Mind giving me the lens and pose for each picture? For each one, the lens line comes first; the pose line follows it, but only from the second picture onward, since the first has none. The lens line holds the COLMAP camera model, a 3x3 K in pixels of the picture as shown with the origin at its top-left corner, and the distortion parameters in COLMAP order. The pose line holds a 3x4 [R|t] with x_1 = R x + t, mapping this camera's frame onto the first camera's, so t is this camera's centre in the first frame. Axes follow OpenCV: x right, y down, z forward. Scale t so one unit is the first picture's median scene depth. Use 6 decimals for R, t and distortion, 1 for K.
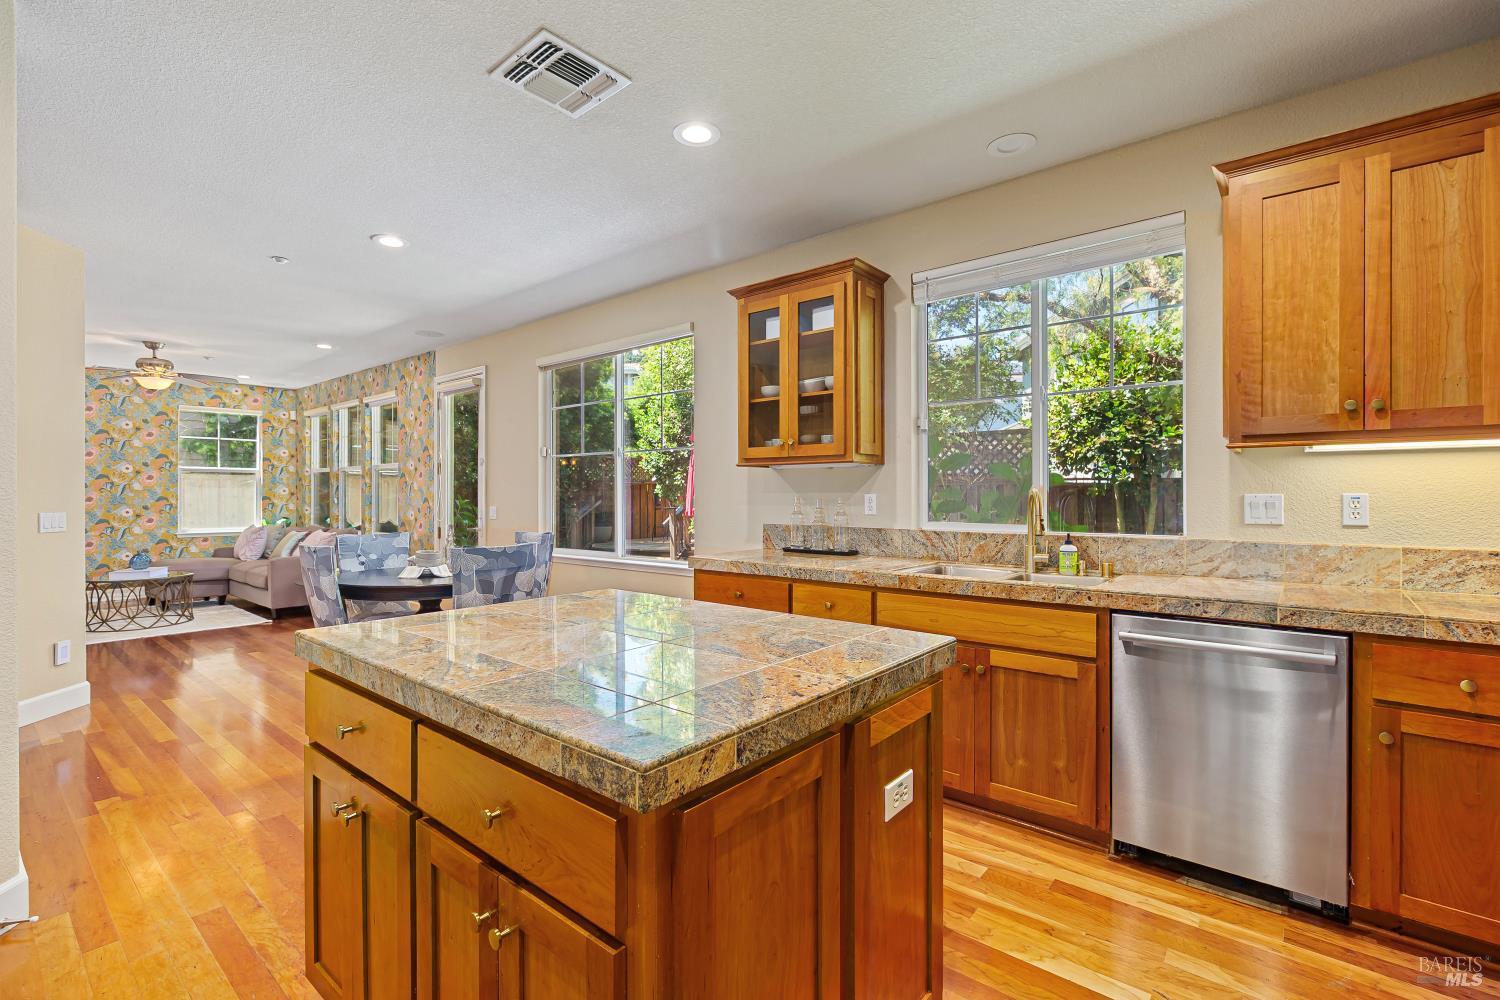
lens RADIAL K [[665.4, 0, 755.9], [0, 665.4, 496.5], [0, 0, 1]] dist [-0.003177, -0.000292]
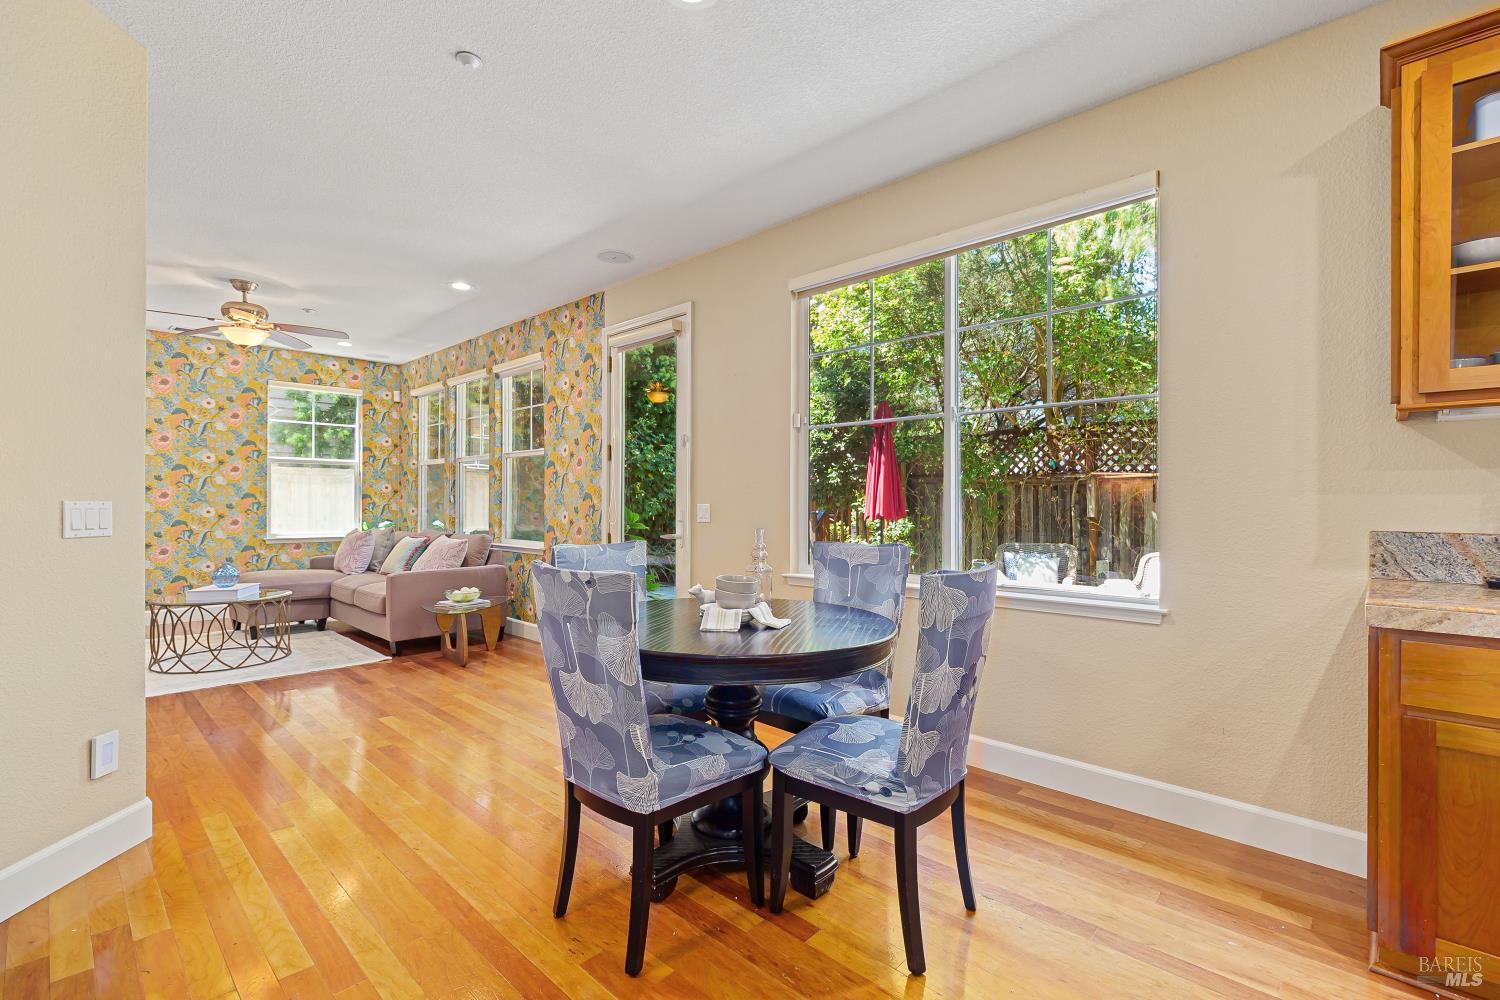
lens RADIAL K [[665.4, 0, 743.1], [0, 665.4, 504.5], [0, 0, 1]] dist [-0.003177, -0.000292]
pose [[0.996970, 0.003799, -0.077692, -0.246976], [-0.003850, 0.999992, -0.000517, 0.013177], [0.077689, 0.000814, 0.996977, 0.256247]]
